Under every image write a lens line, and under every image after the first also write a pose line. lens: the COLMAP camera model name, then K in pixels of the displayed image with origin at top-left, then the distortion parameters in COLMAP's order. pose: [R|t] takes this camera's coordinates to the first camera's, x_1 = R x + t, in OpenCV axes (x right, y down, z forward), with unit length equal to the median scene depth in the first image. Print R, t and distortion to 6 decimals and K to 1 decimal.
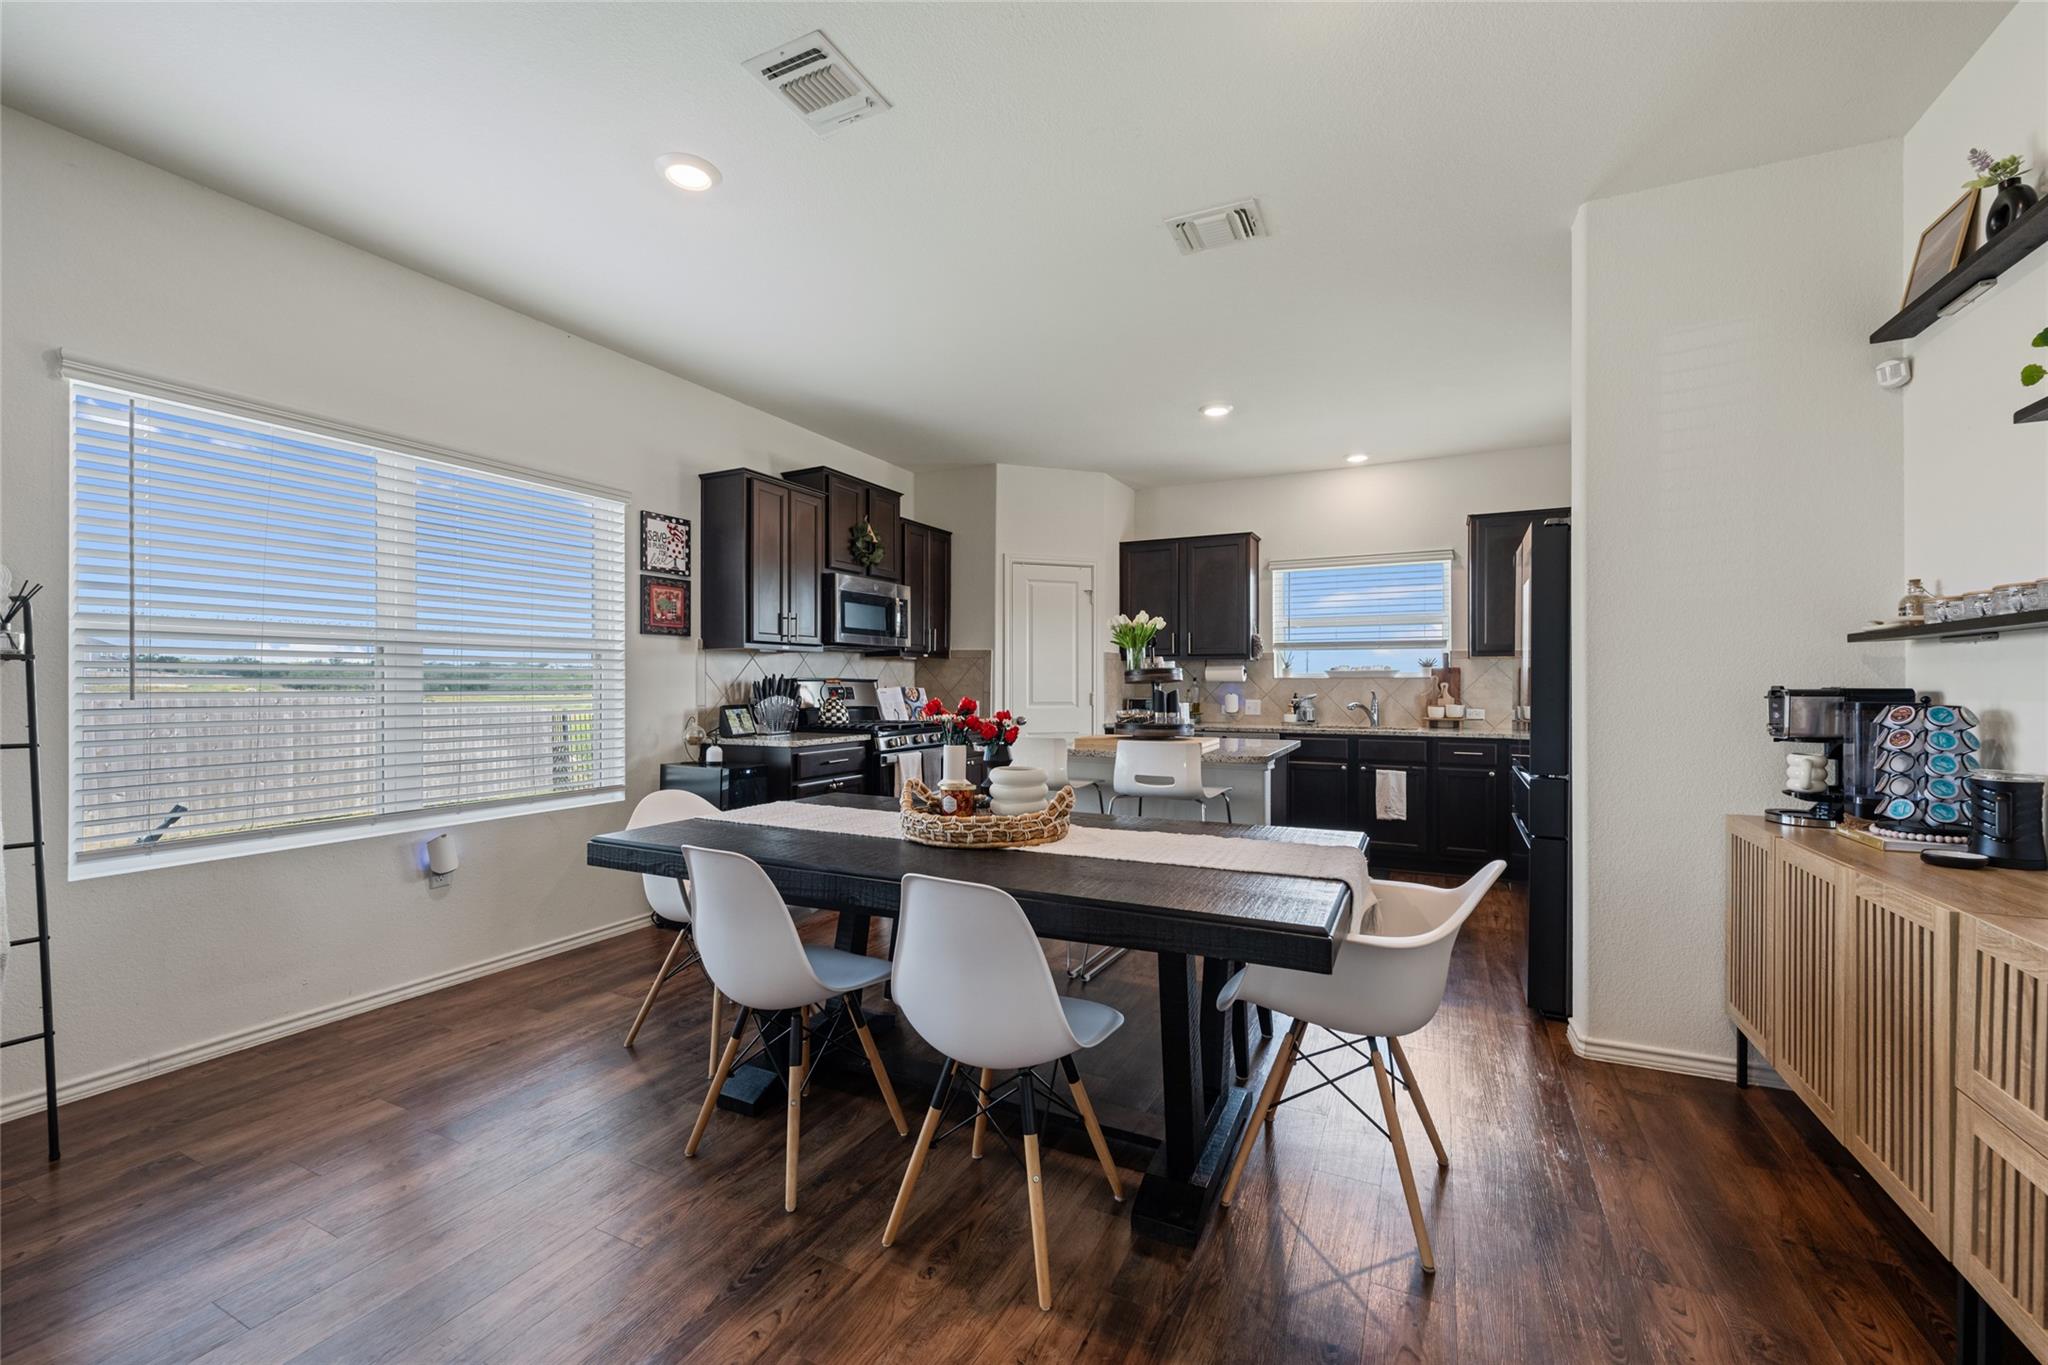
lens RADIAL K [[824.8, 0, 1023.7], [0, 824.8, 697.2], [0, 0, 1]] dist [-0.000399, 0.000269]
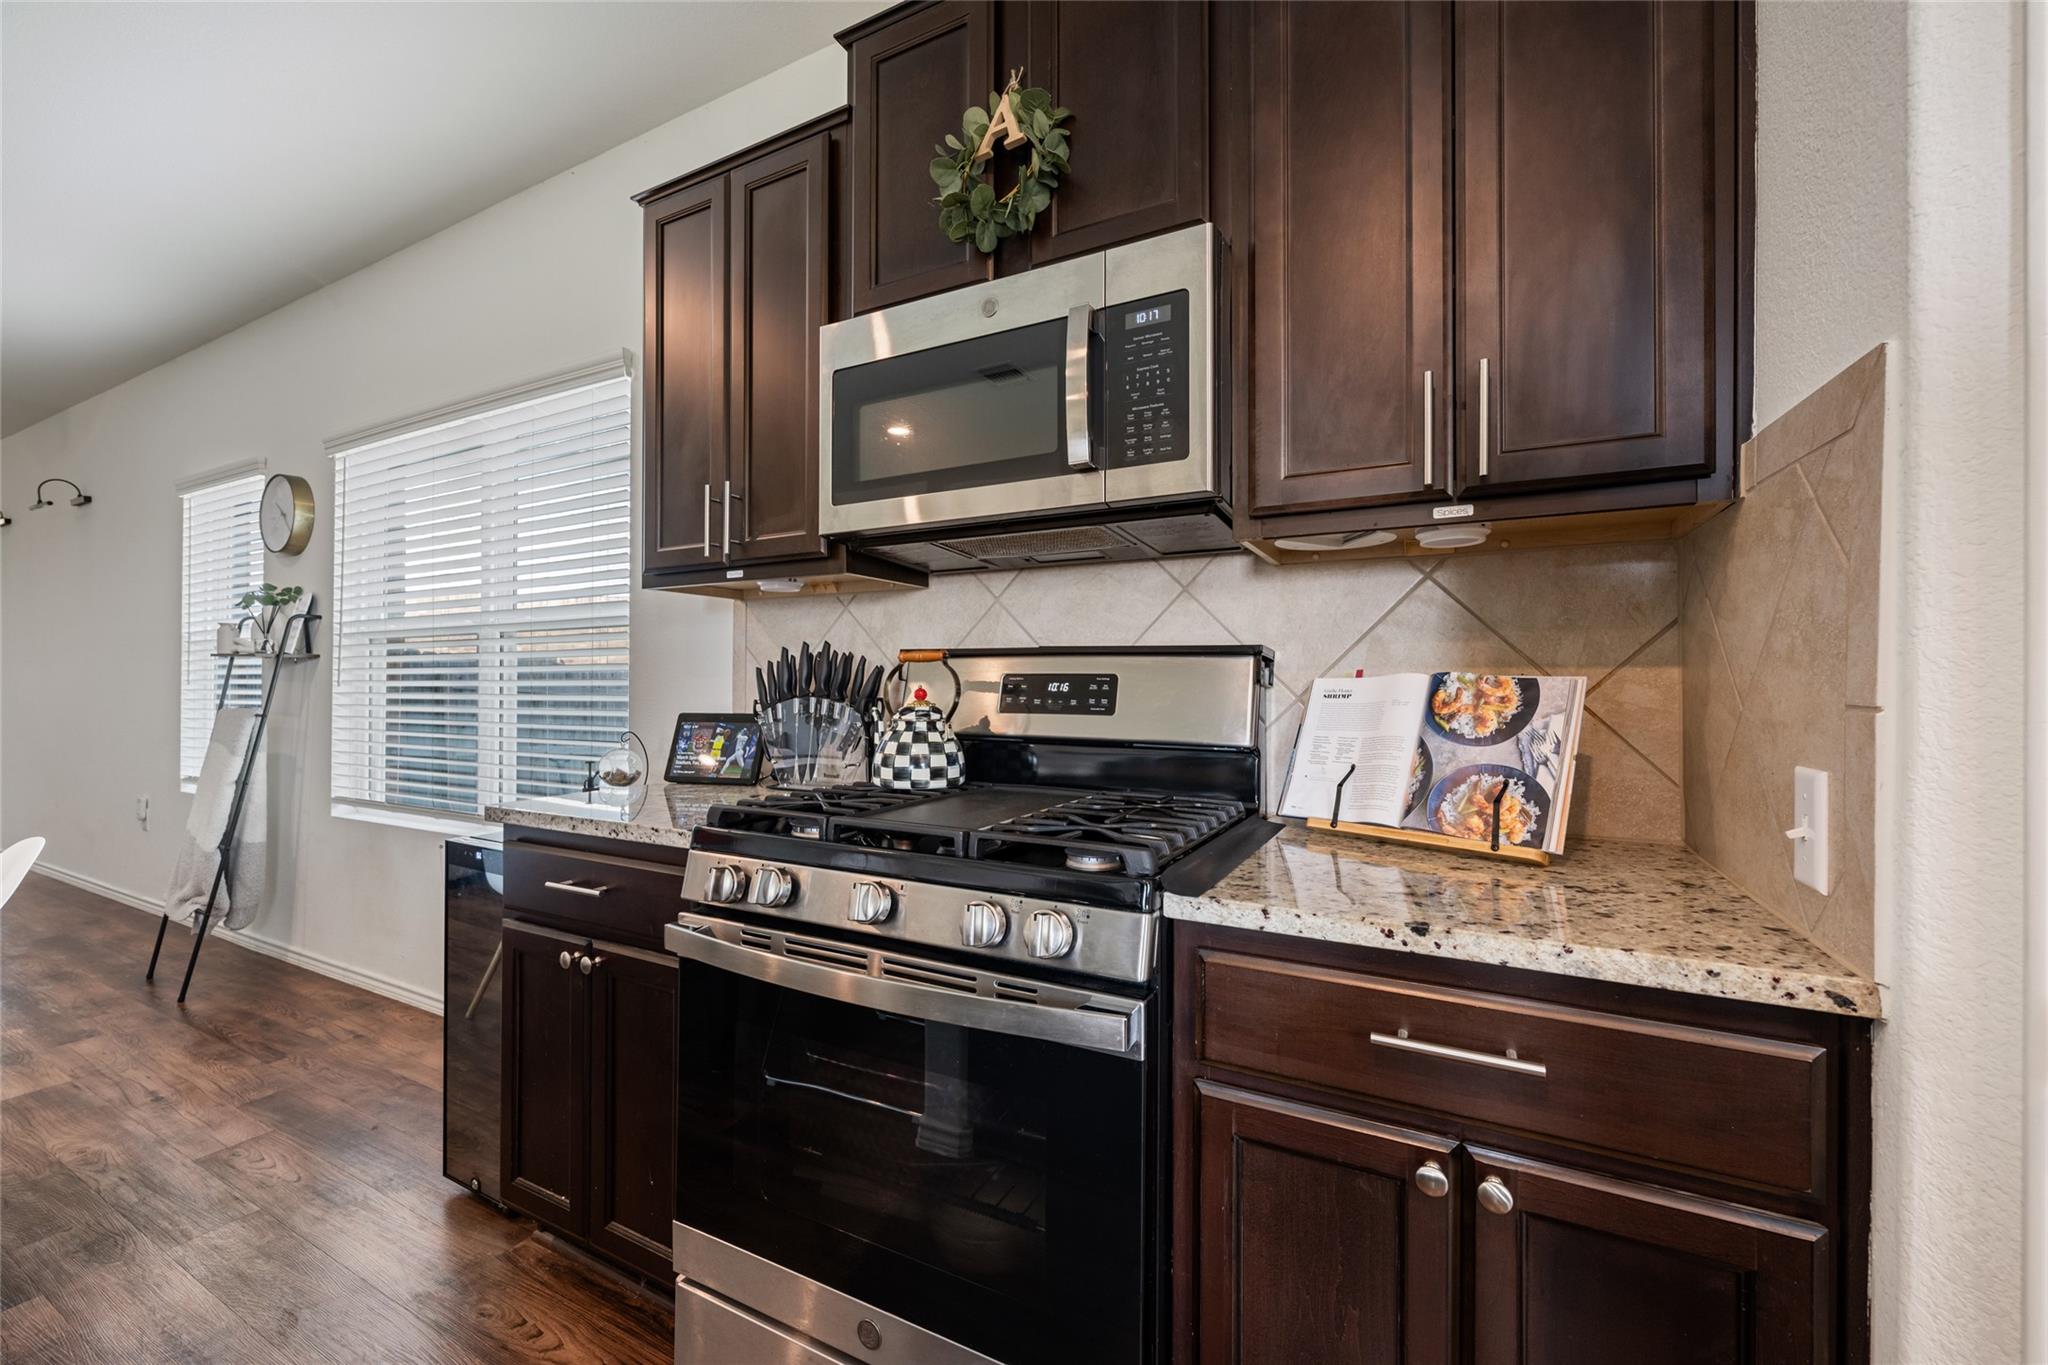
lens RADIAL K [[824.8, 0, 1023.8], [0, 824.8, 680.8], [0, 0, 1]] dist [-0.000399, 0.000269]
pose [[-0.034672, -0.005655, -0.999383, 0.099980], [-0.017028, 0.999842, -0.005067, -0.009378], [0.999254, 0.016842, -0.034763, 1.124146]]
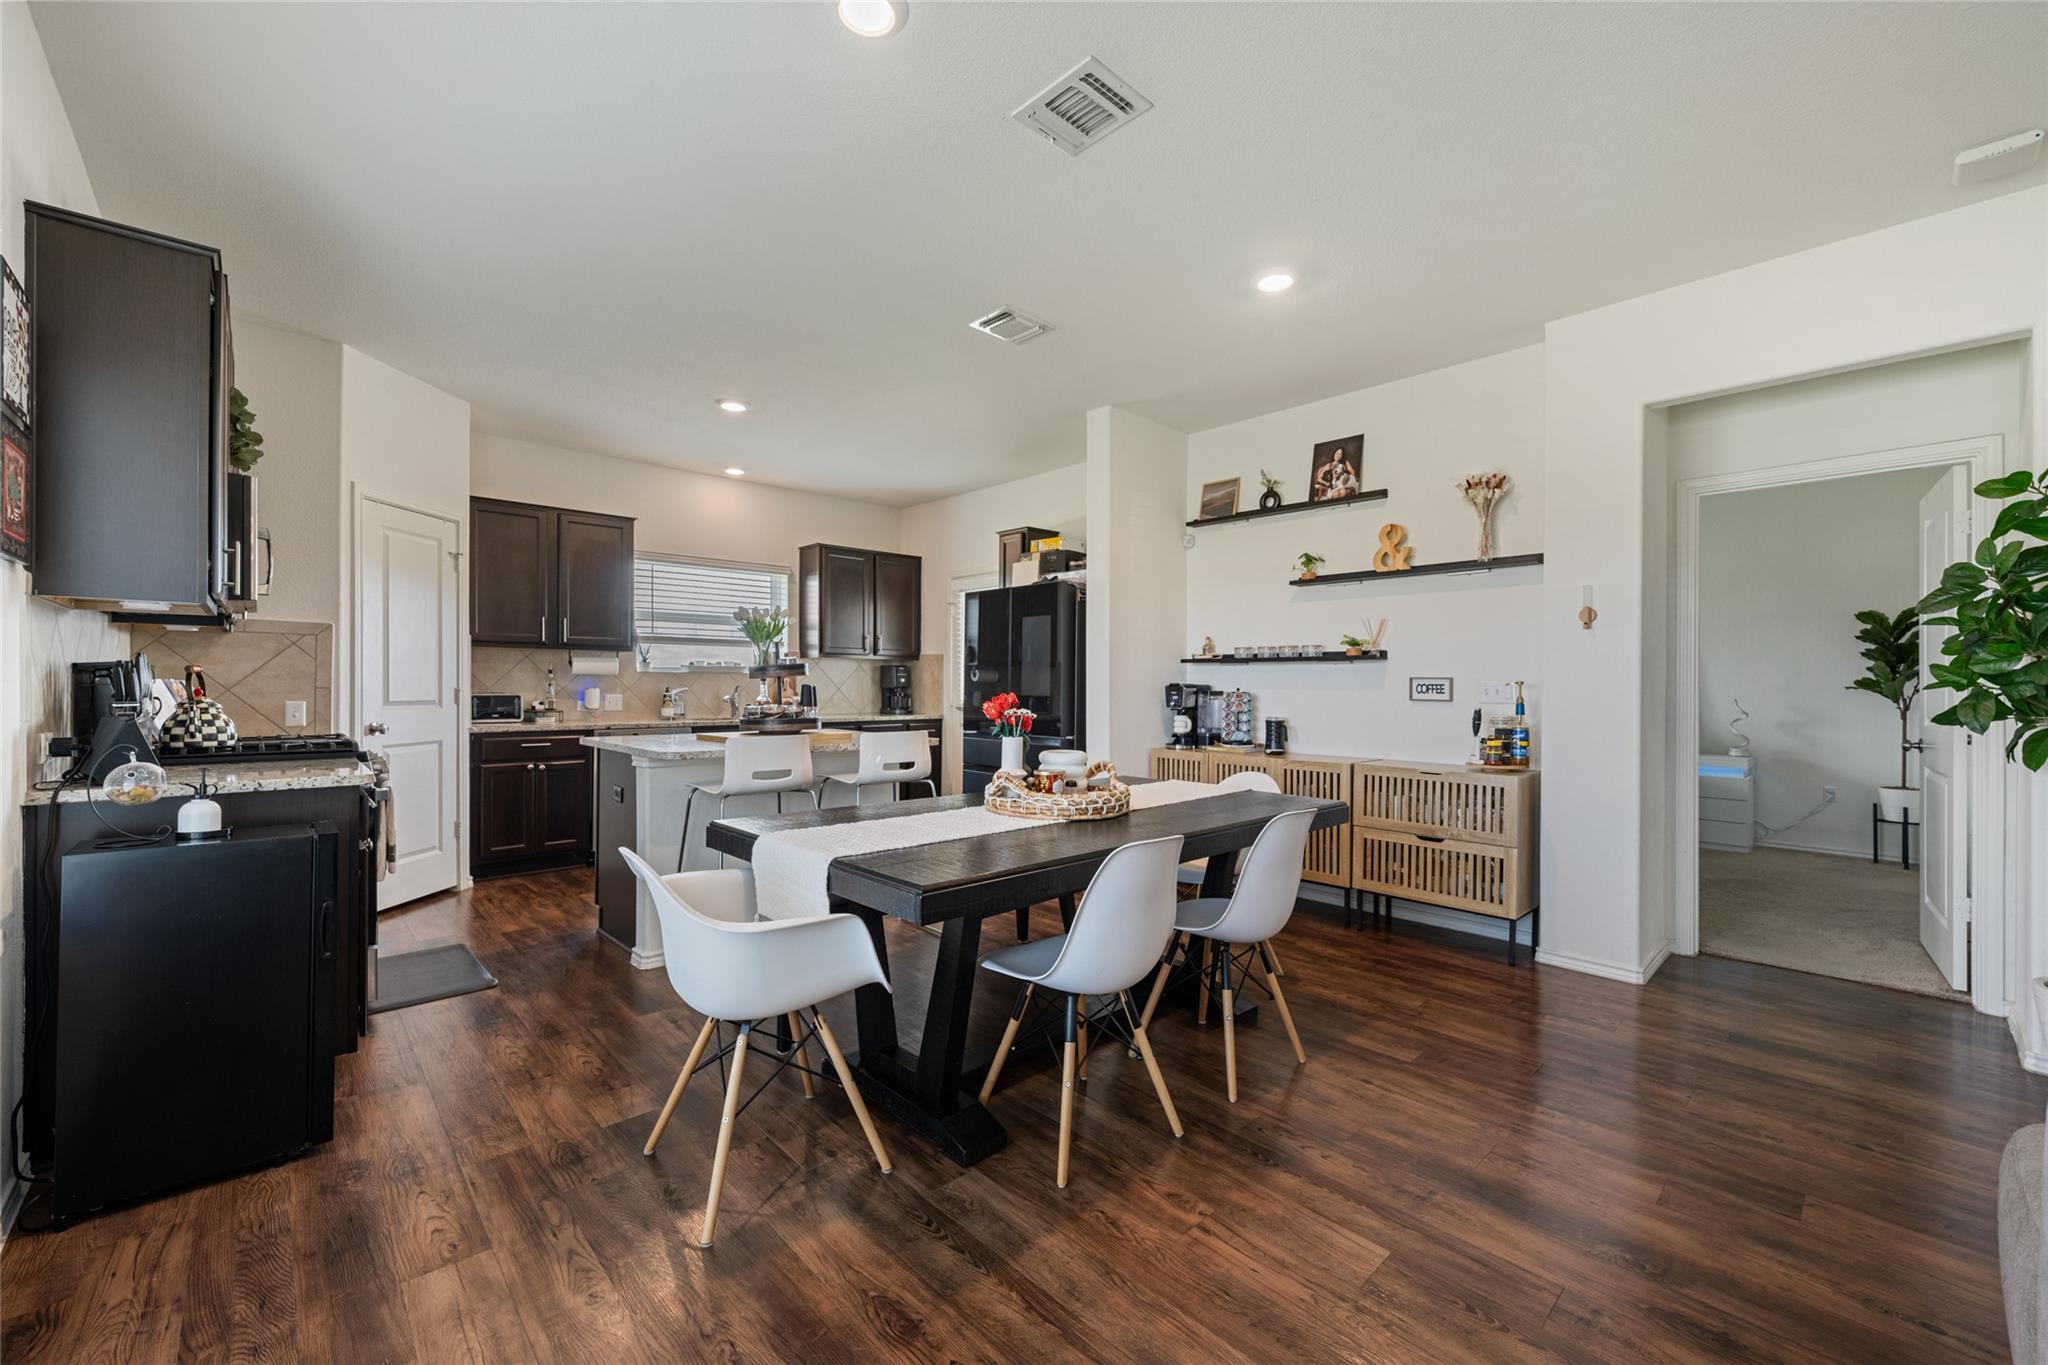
lens RADIAL K [[824.8, 0, 1038.3], [0, 824.8, 684.6], [0, 0, 1]] dist [-0.000399, 0.000269]
pose [[0.349298, -0.001040, 0.937011, -0.580187], [0.005665, 0.999983, -0.001002, -0.005731], [-0.936995, 0.005659, 0.349298, 0.311715]]
